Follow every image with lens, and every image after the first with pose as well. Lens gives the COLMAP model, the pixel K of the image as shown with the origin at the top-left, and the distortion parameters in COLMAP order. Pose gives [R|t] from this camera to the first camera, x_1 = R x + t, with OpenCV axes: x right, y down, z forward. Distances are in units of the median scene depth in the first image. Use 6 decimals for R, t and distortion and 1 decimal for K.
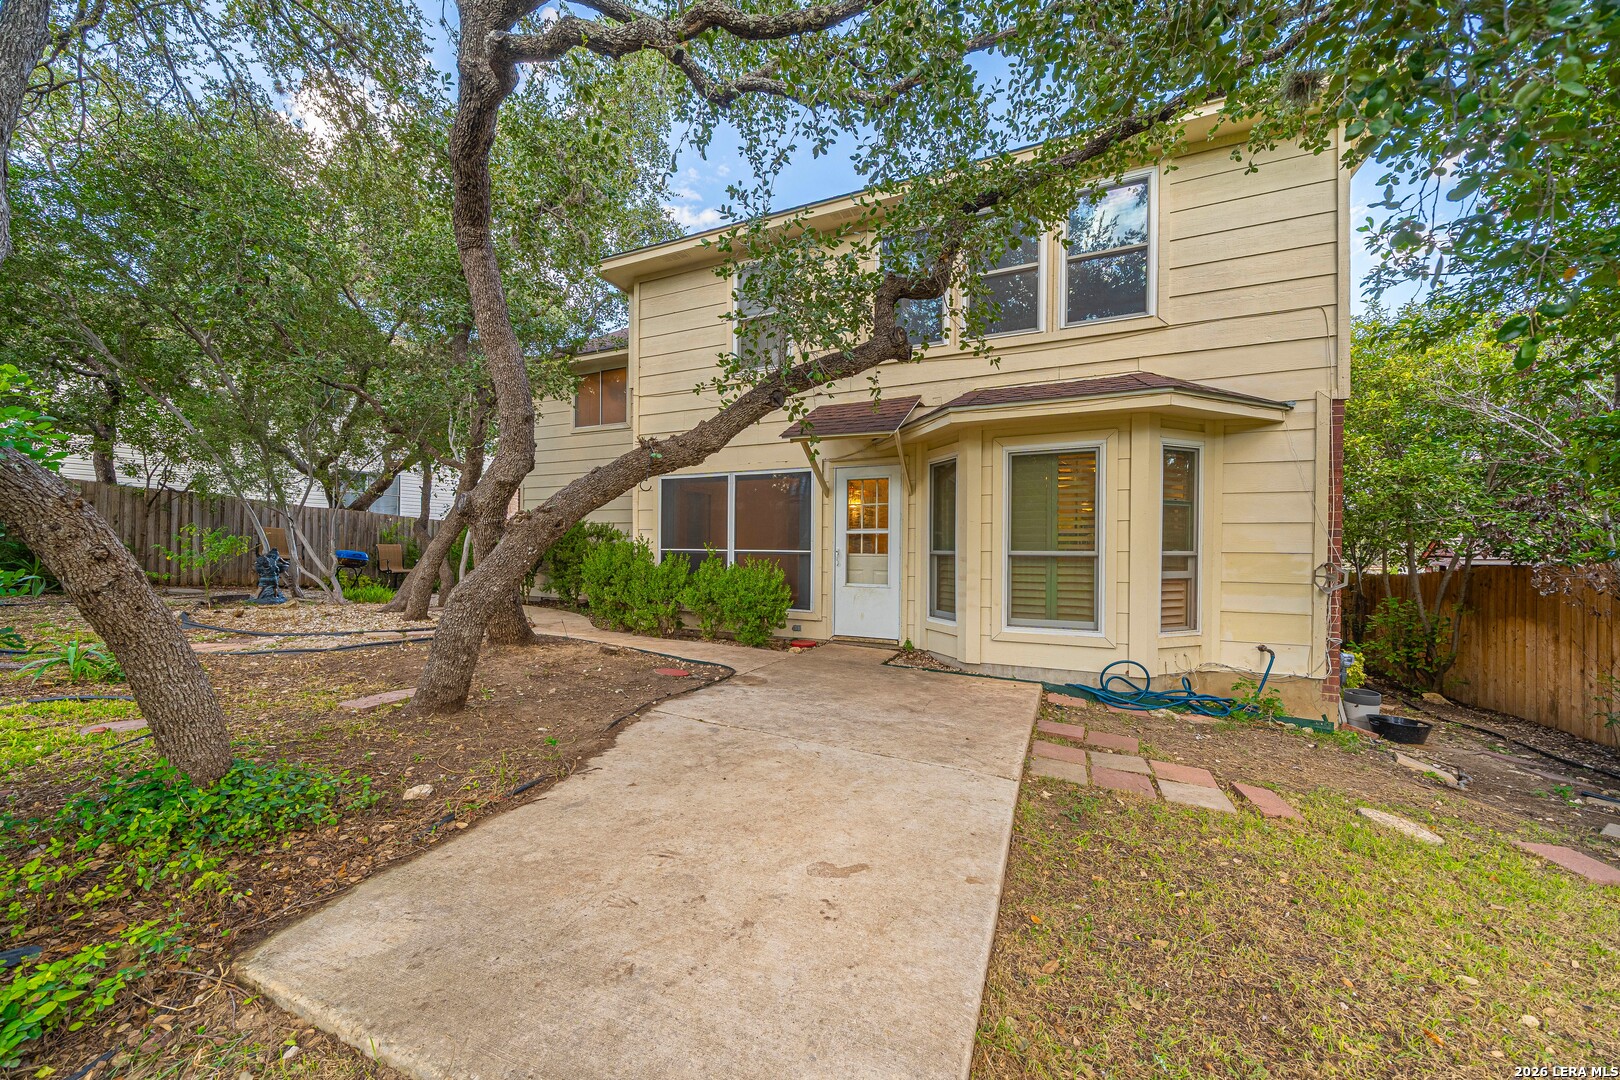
lens RADIAL K [[557.2, 0, 810.0], [0, 557.2, 540.0], [0, 0, 1]] dist [-0.000756, -0.000132]
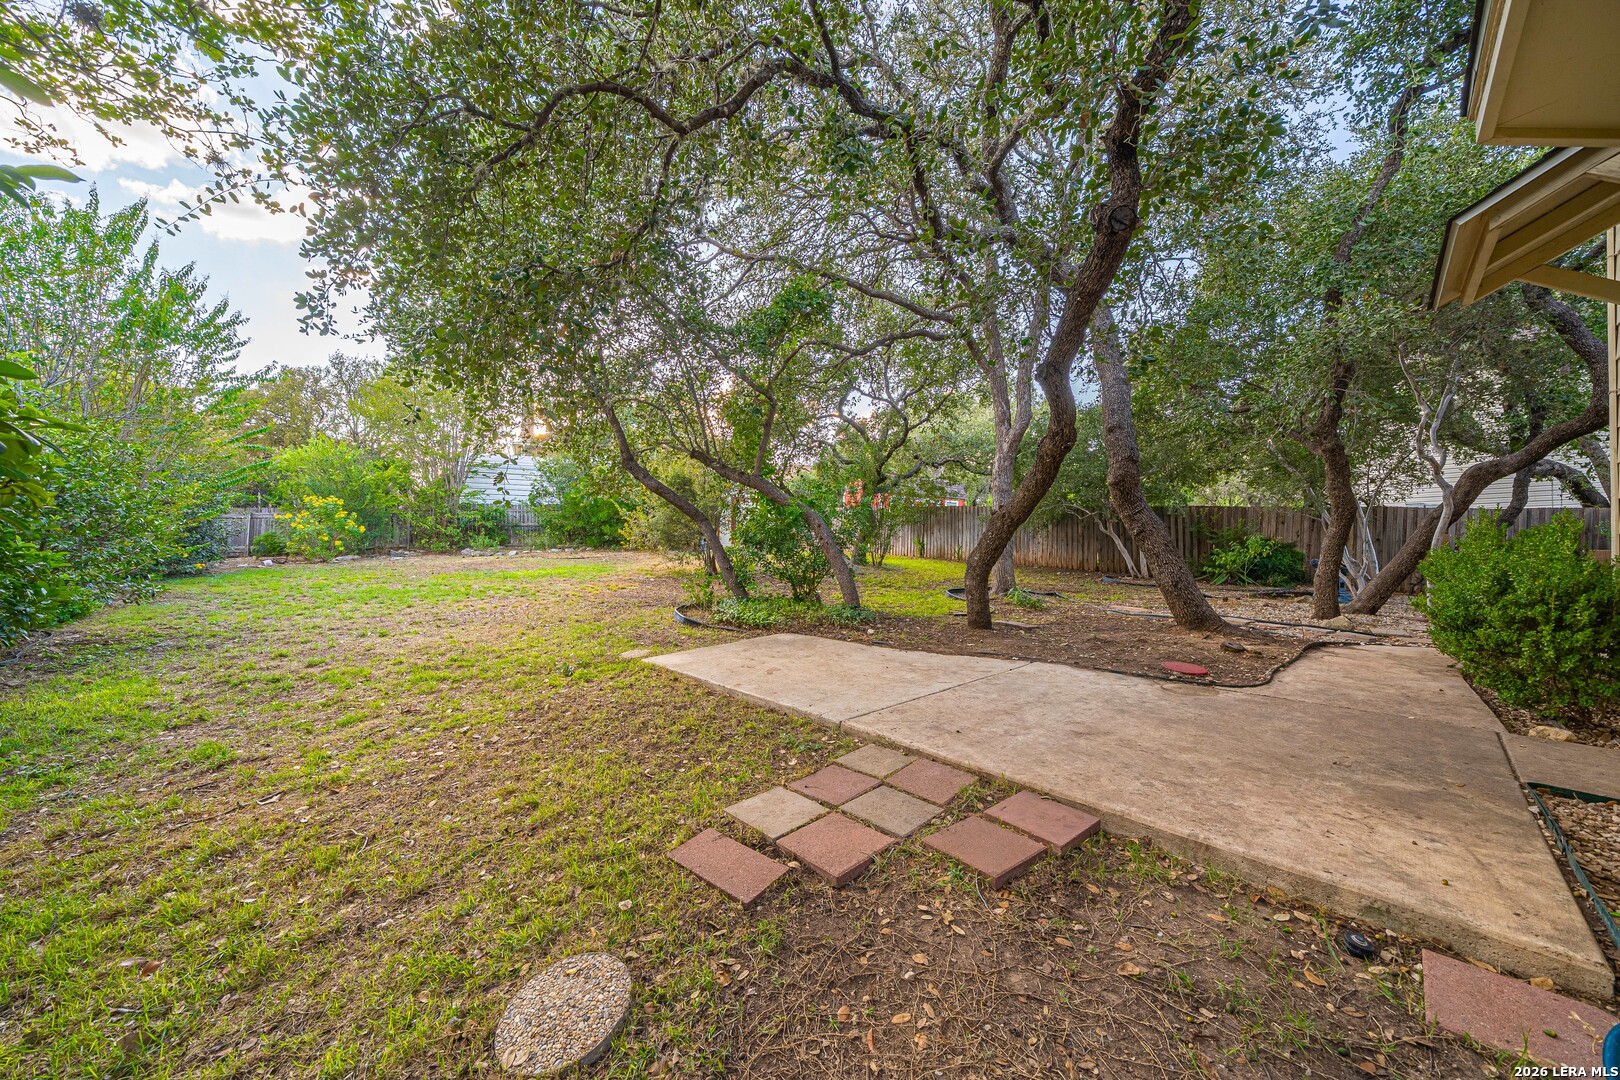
lens RADIAL K [[557.2, 0, 810.0], [0, 557.2, 540.0], [0, 0, 1]] dist [-0.000756, -0.000132]
pose [[-0.361157, -0.044516, -0.931442, 0.776451], [0.002001, 0.998821, -0.048512, 0.072340], [0.932503, -0.019384, -0.360642, 0.736547]]
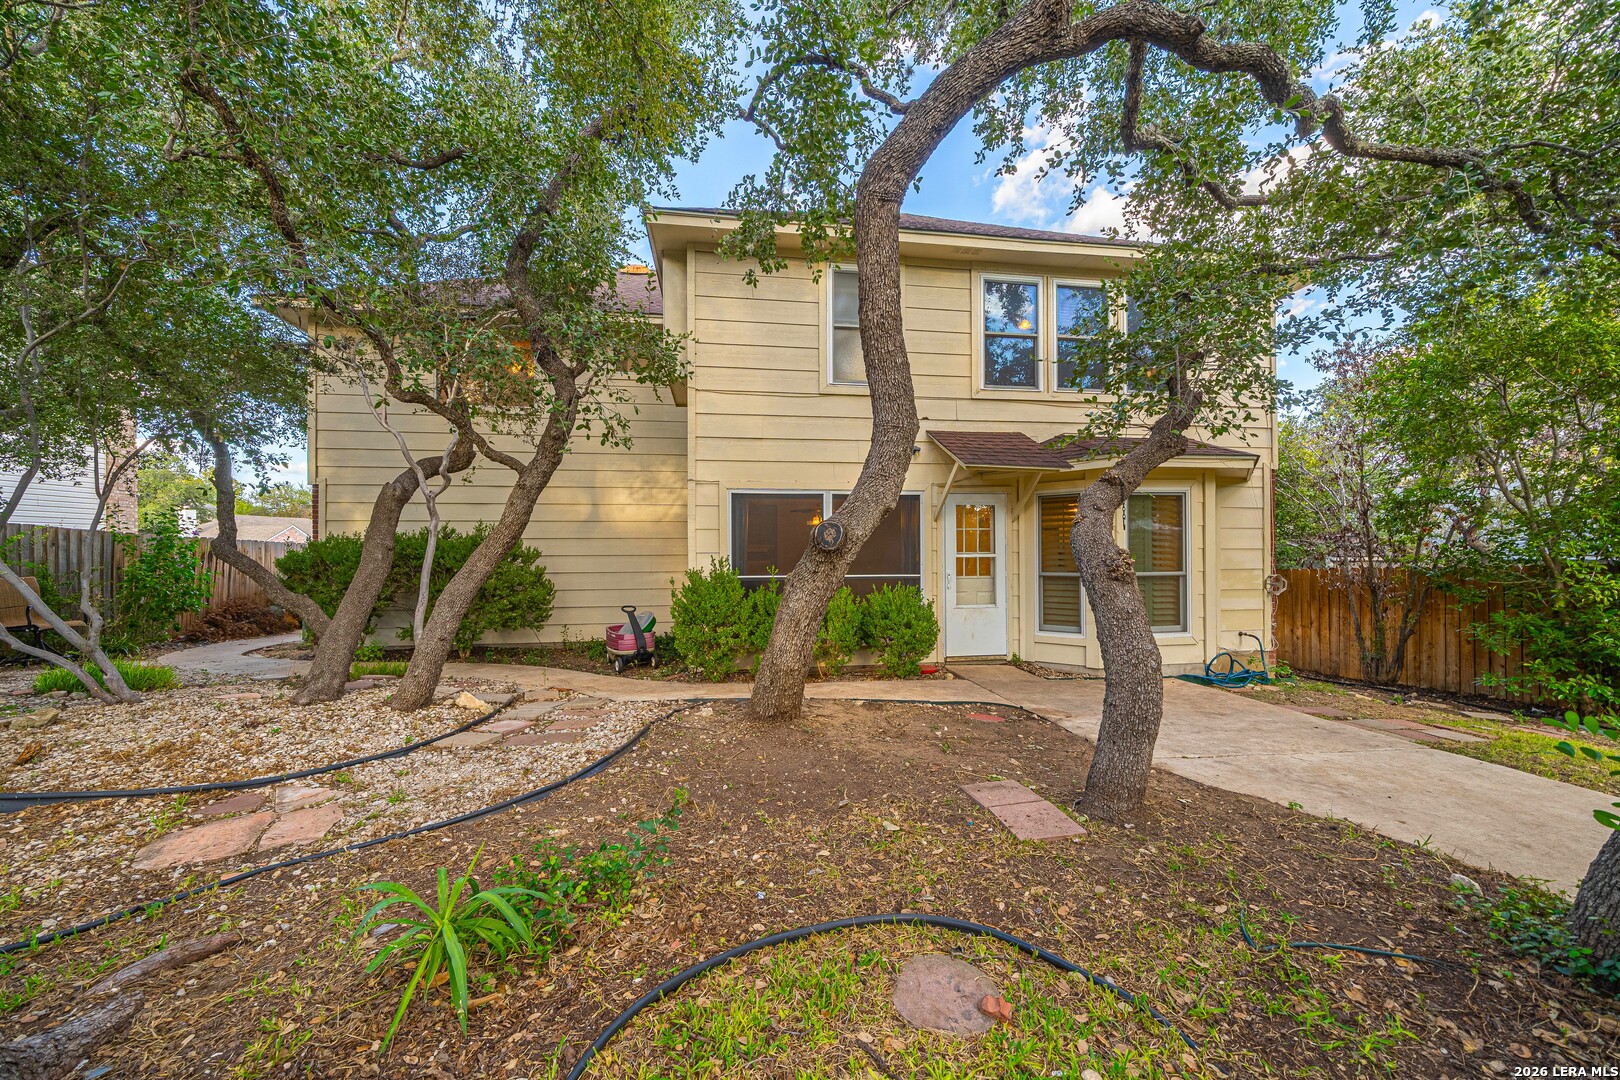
lens RADIAL K [[557.2, 0, 810.0], [0, 557.2, 540.0], [0, 0, 1]] dist [-0.000756, -0.000132]
pose [[0.848940, -0.001703, 0.528486, -0.943613], [0.004012, 0.999987, -0.003223, -0.054728], [-0.528473, 0.004857, 0.848936, 0.347998]]
